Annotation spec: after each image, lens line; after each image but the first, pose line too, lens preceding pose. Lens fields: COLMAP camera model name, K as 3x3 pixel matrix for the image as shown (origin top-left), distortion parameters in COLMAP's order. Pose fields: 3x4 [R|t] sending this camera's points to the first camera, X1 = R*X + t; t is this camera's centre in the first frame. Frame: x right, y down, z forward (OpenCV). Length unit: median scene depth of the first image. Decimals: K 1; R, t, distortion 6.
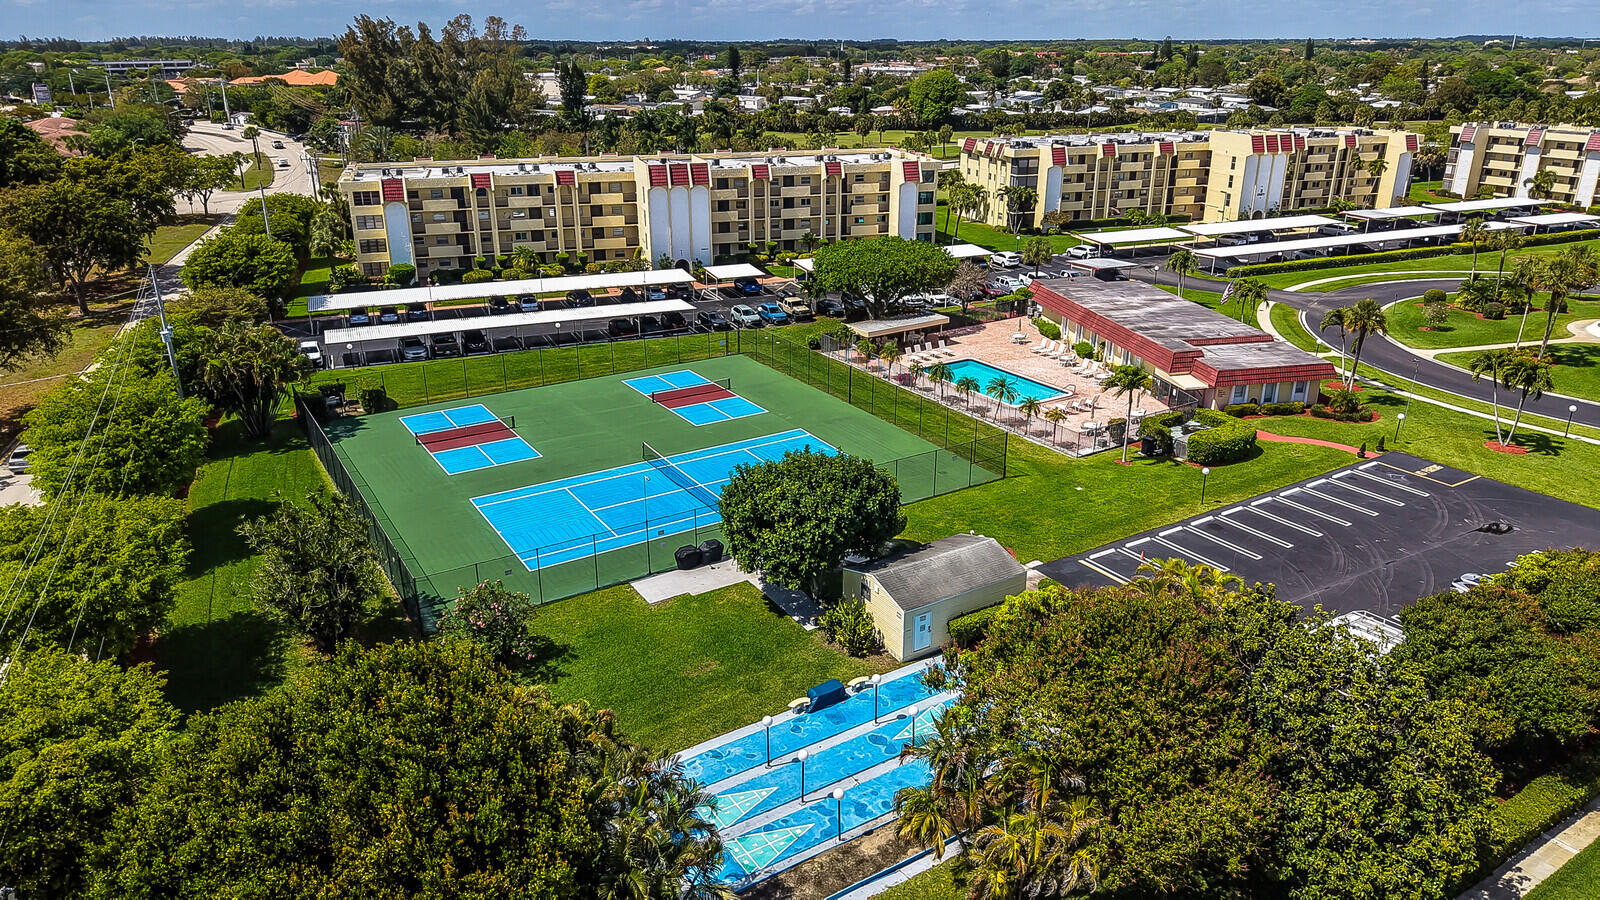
lens RADIAL K [[1078.3, 0, 796.8], [0, 1078.3, 450.0], [0, 0, 1]] dist [0.014801, -0.005644]
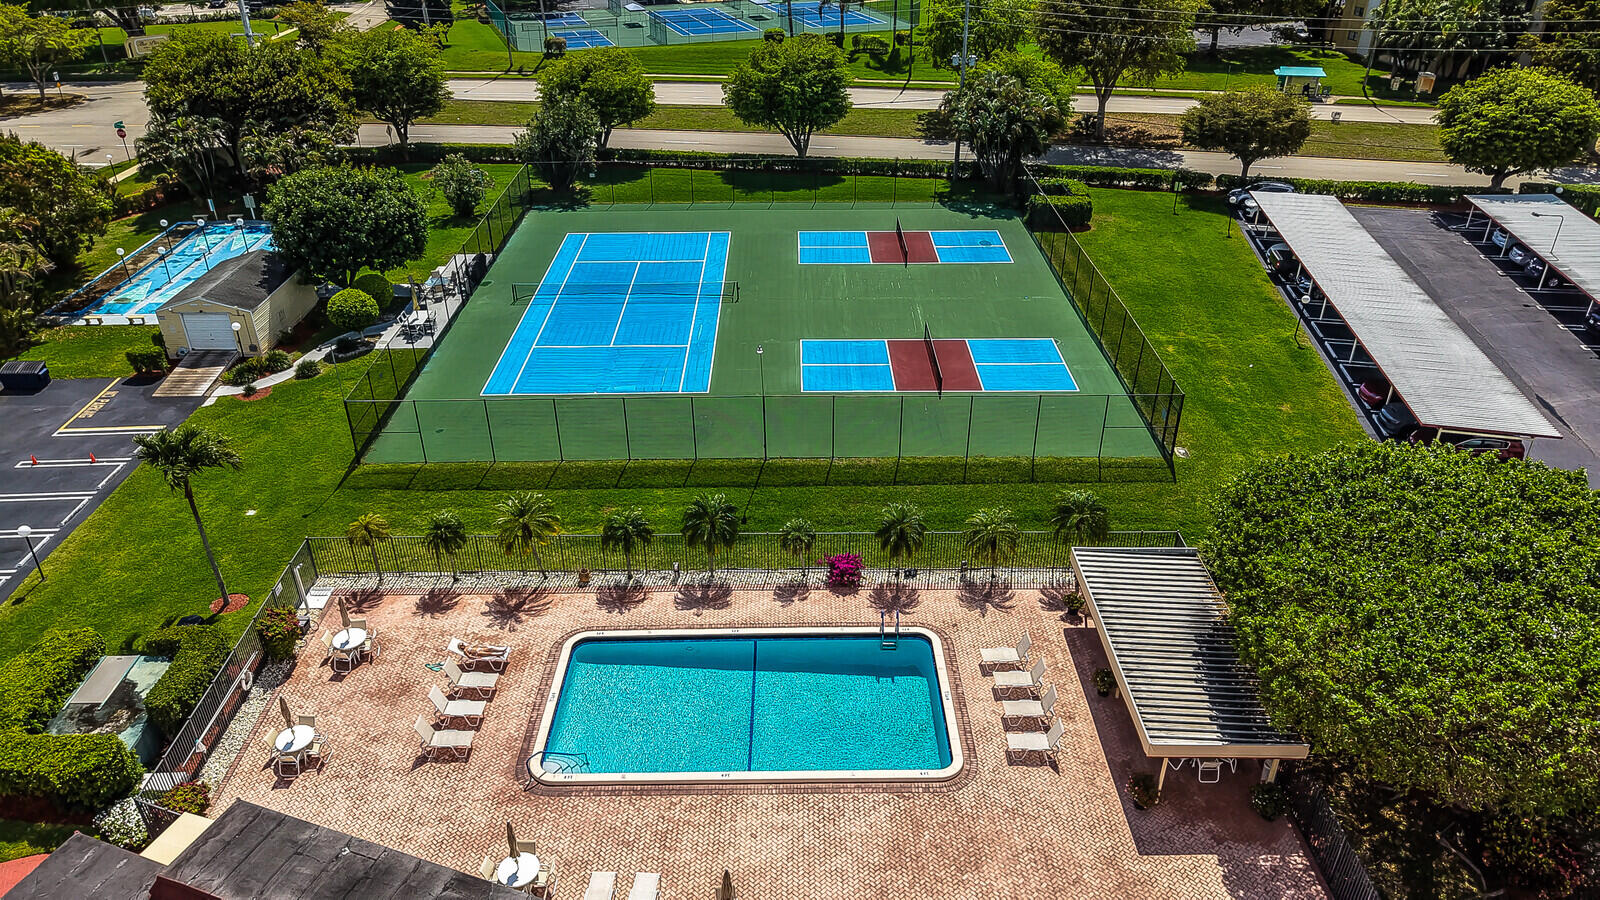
lens RADIAL K [[1072.8, 0, 800.0], [0, 1072.8, 450.0], [0, 0, 1]] dist [0.075422, -0.135542]
pose [[-0.525245, 0.428230, -0.735348, 0.356690], [-0.299145, 0.716071, 0.630677, -0.321663], [0.796637, 0.551236, -0.248010, 0.912759]]
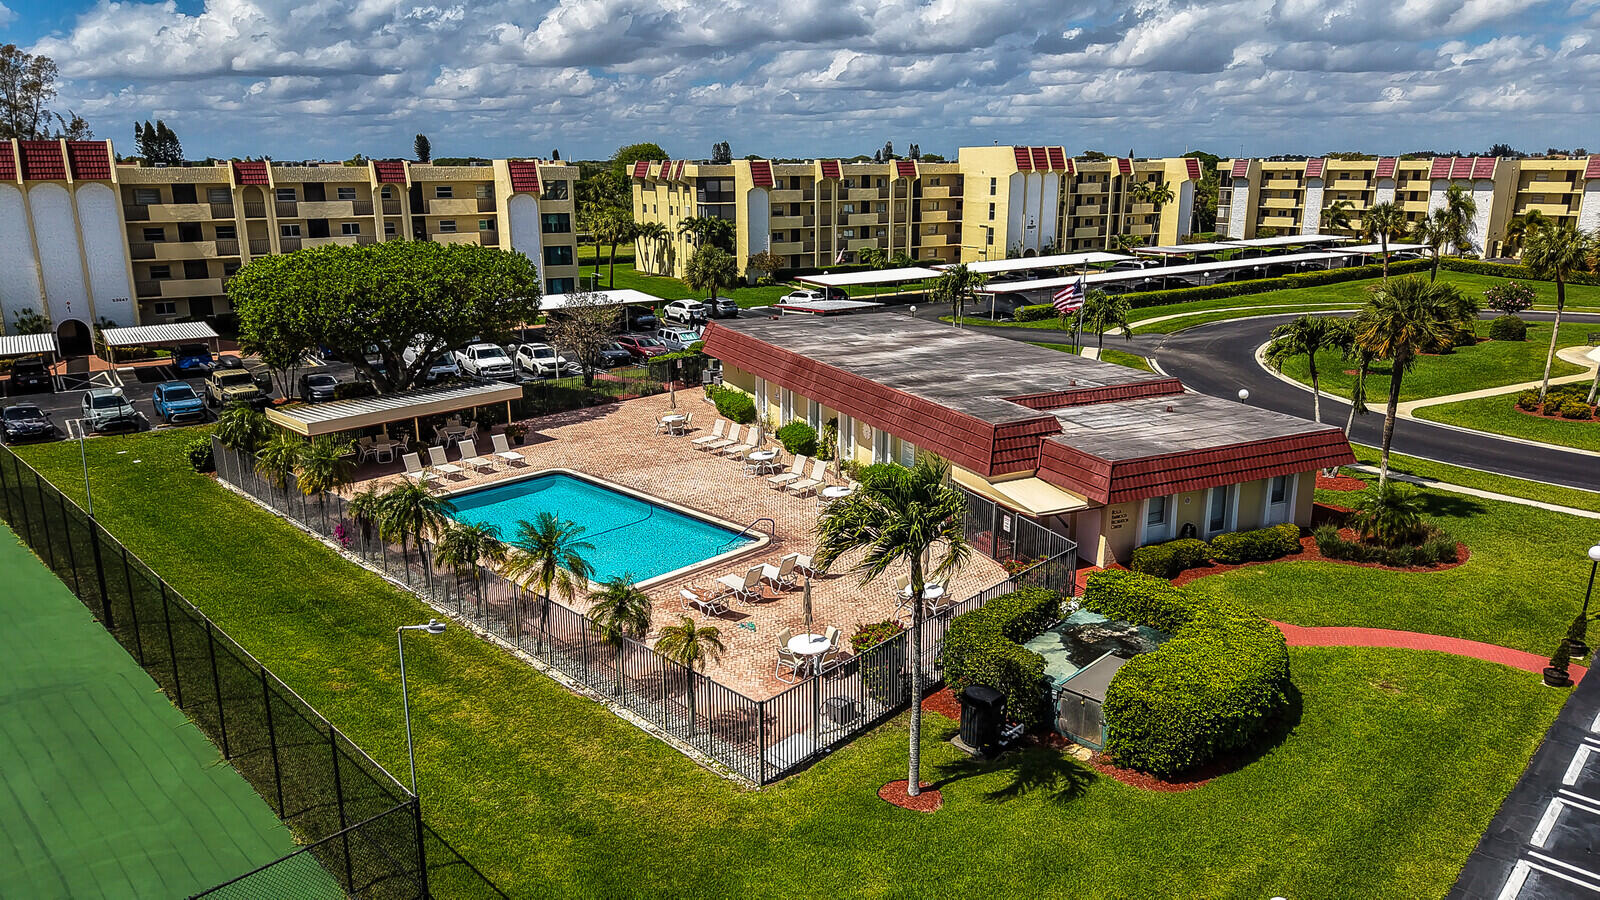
lens RADIAL K [[1059.8, 0, 795.4], [0, 1059.8, 461.0], [0, 0, 1]] dist [0.034061, -0.046830]
pose [[0.974297, -0.062590, 0.216397, 0.149745], [0.082653, 0.992952, -0.084938, -0.039205], [-0.209556, 0.100641, 0.972604, 0.499442]]
